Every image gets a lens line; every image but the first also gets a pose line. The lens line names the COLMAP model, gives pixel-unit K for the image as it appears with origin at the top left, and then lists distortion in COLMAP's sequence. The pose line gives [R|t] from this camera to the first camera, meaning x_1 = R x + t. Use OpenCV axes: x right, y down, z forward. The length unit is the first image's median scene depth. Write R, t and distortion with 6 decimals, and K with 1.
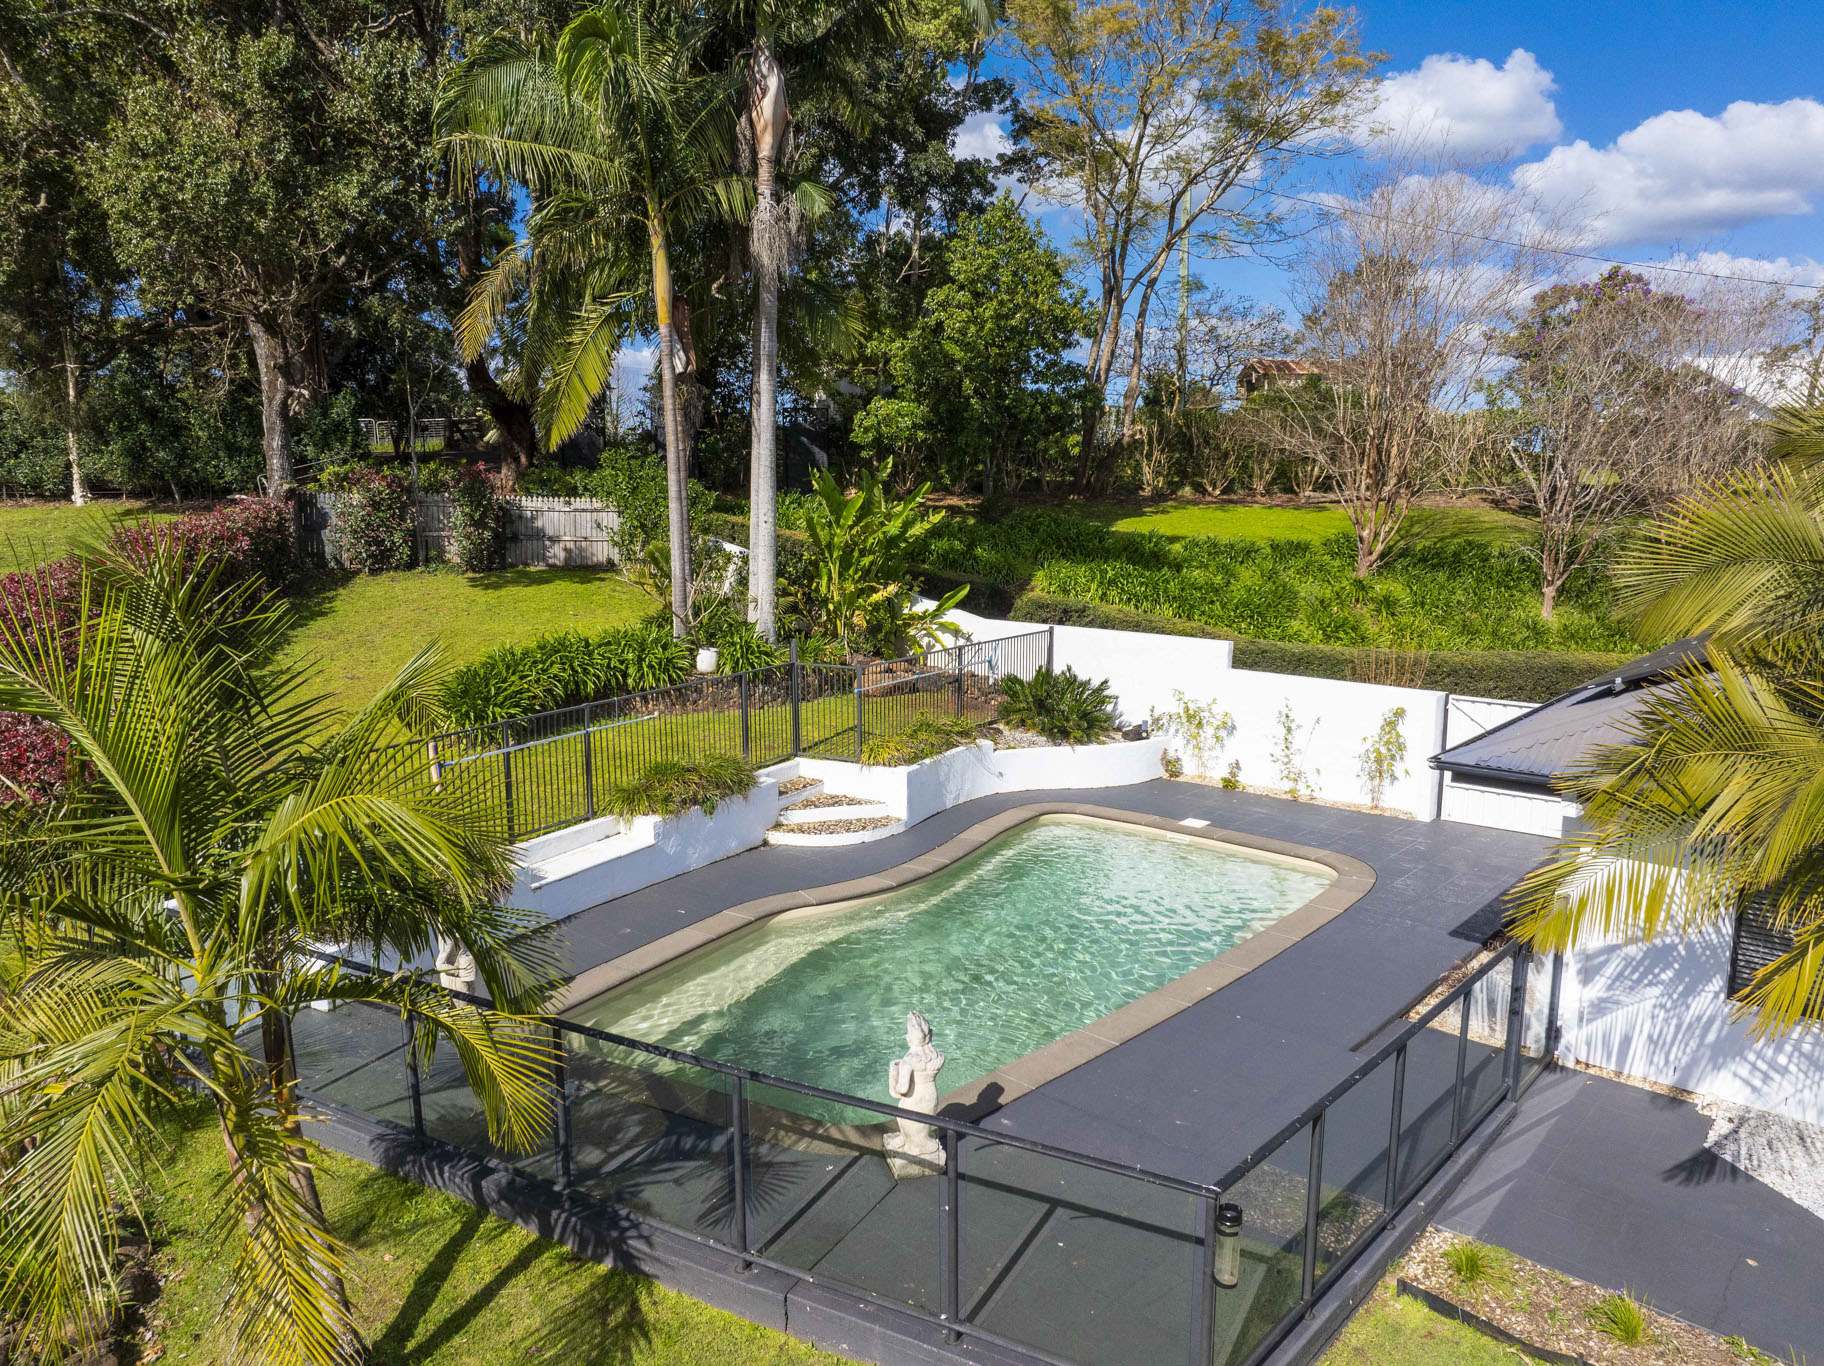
lens RADIAL K [[1286.8, 0, 912.0], [0, 1286.8, 683.0], [0, 0, 1]] dist [-0.006742, -0.002559]
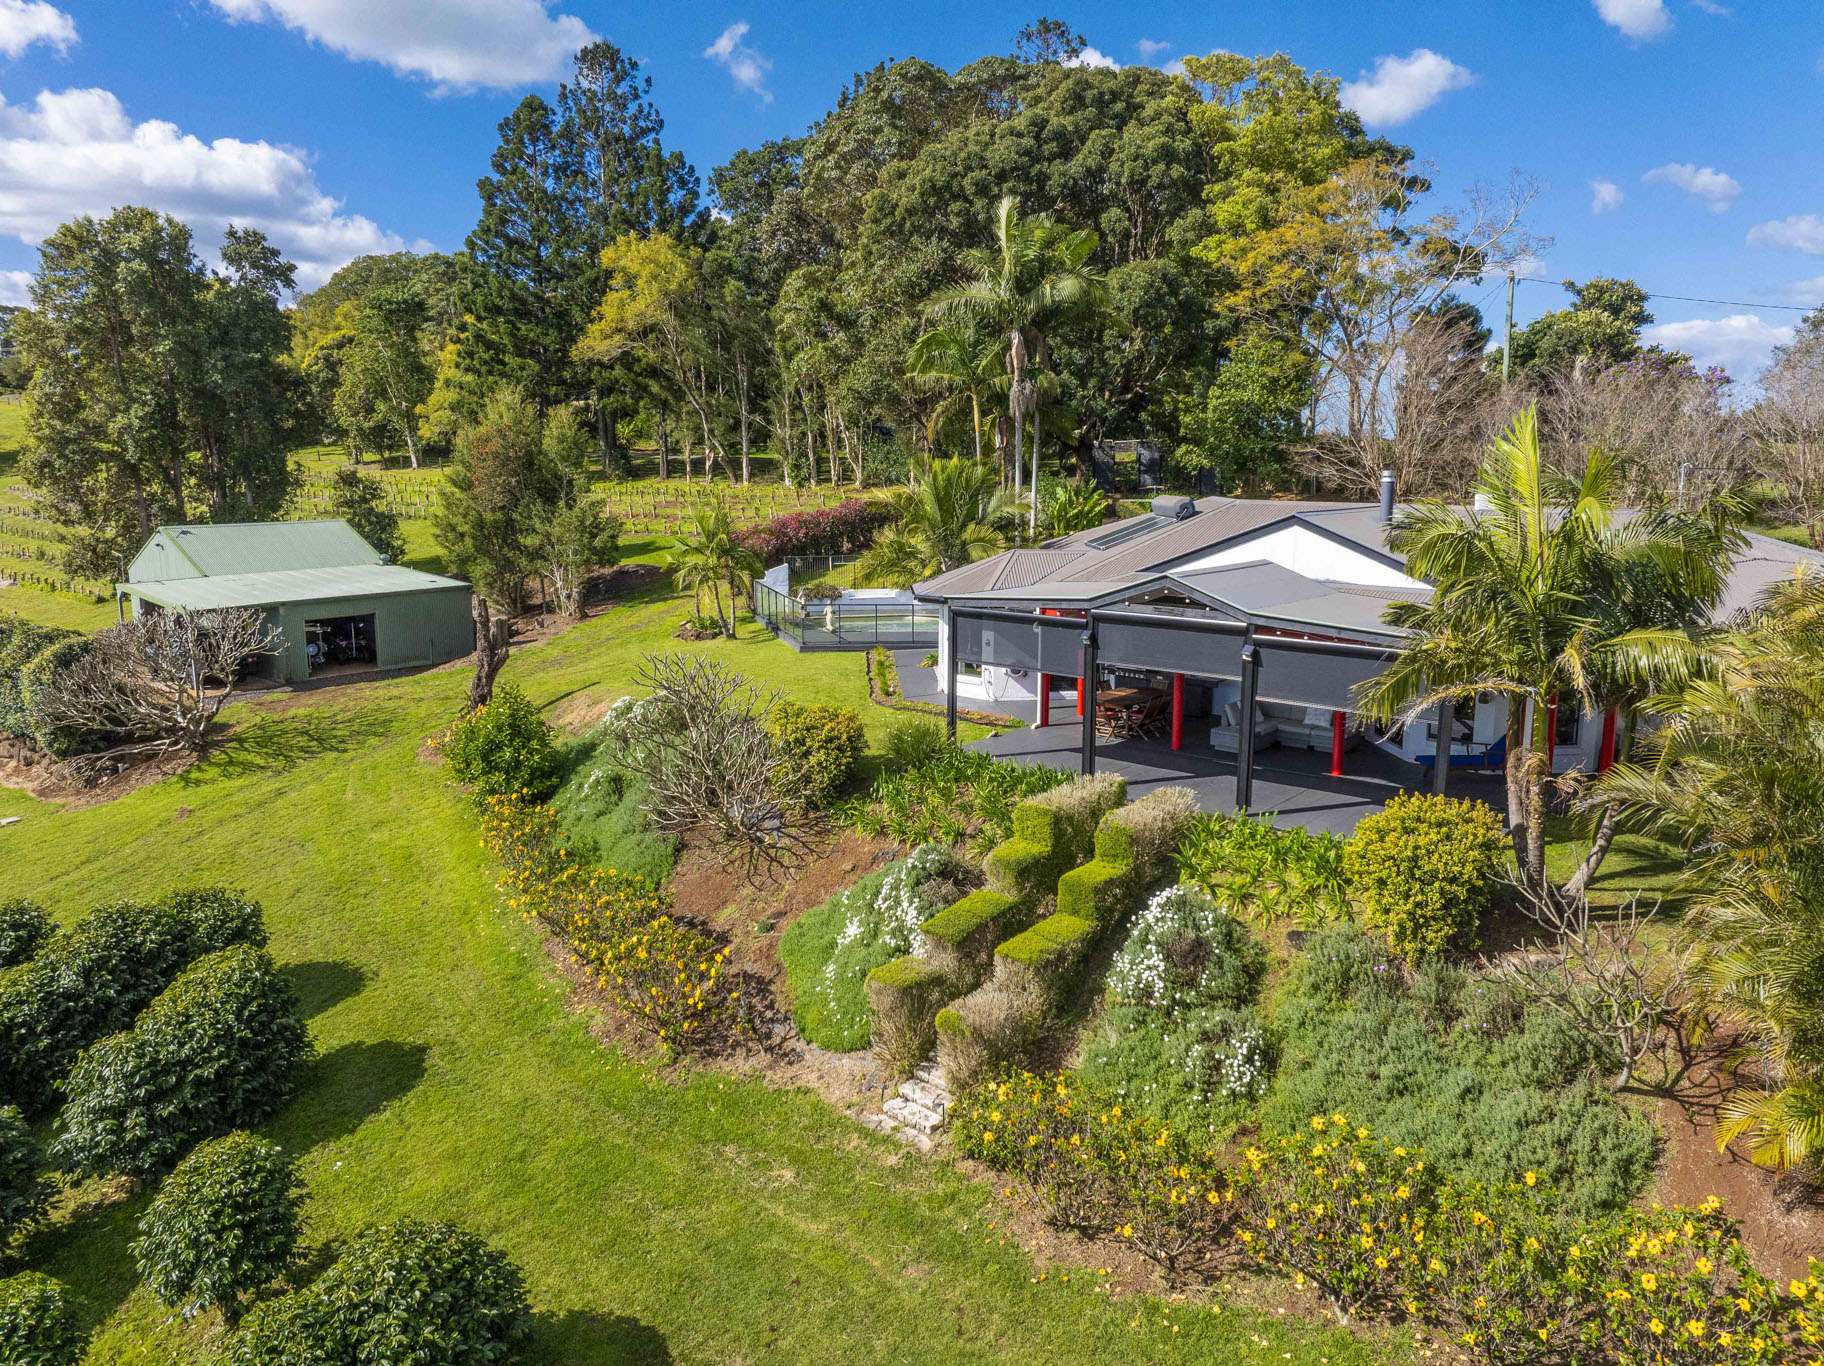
lens RADIAL K [[1267.1, 0, 912.0], [0, 1267.1, 683.0], [0, 0, 1]] dist [-0.069918, 0.041838]
pose [[0.717758, 0.122721, -0.685393, 1.374438], [-0.112312, 0.991861, 0.059979, 0.090860], [0.687175, 0.033928, 0.725699, -0.874644]]
